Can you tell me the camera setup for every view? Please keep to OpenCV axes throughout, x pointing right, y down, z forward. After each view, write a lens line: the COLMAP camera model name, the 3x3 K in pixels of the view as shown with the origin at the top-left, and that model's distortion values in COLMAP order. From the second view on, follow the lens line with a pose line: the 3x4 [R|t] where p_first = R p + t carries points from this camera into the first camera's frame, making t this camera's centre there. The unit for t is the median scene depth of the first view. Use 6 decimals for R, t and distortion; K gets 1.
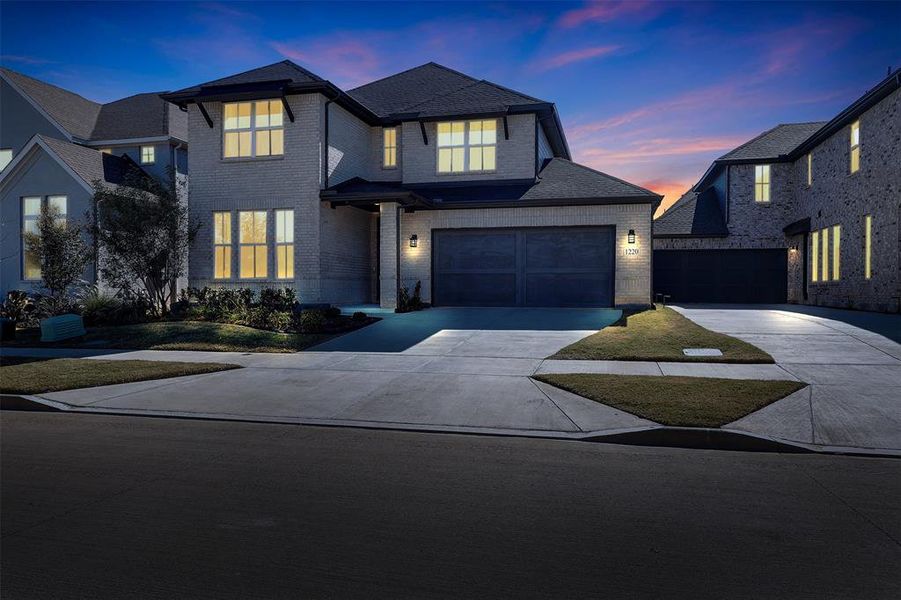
lens RADIAL K [[698.5, 0, 450.6], [0, 698.5, 319.4], [0, 0, 1]] dist [-0.004882, -0.000269]
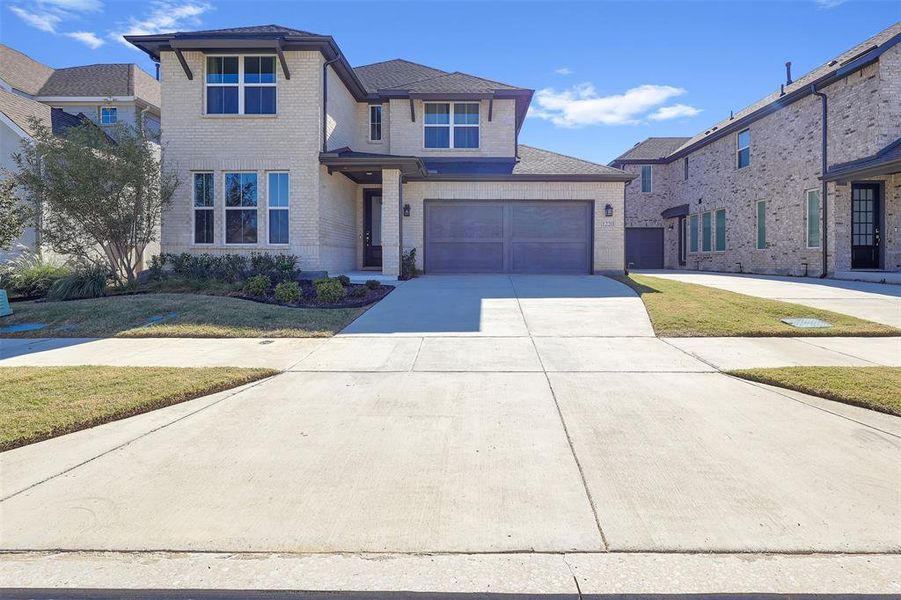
lens RADIAL K [[436.3, 0, 451.2], [0, 436.3, 270.0], [0, 0, 1]] dist [-0.002388, -0.000089]
pose [[0.967149, -0.004632, 0.254166, -0.160968], [0.009833, 0.999767, -0.019196, -0.010808], [-0.254018, 0.021064, 0.966970, 0.371441]]
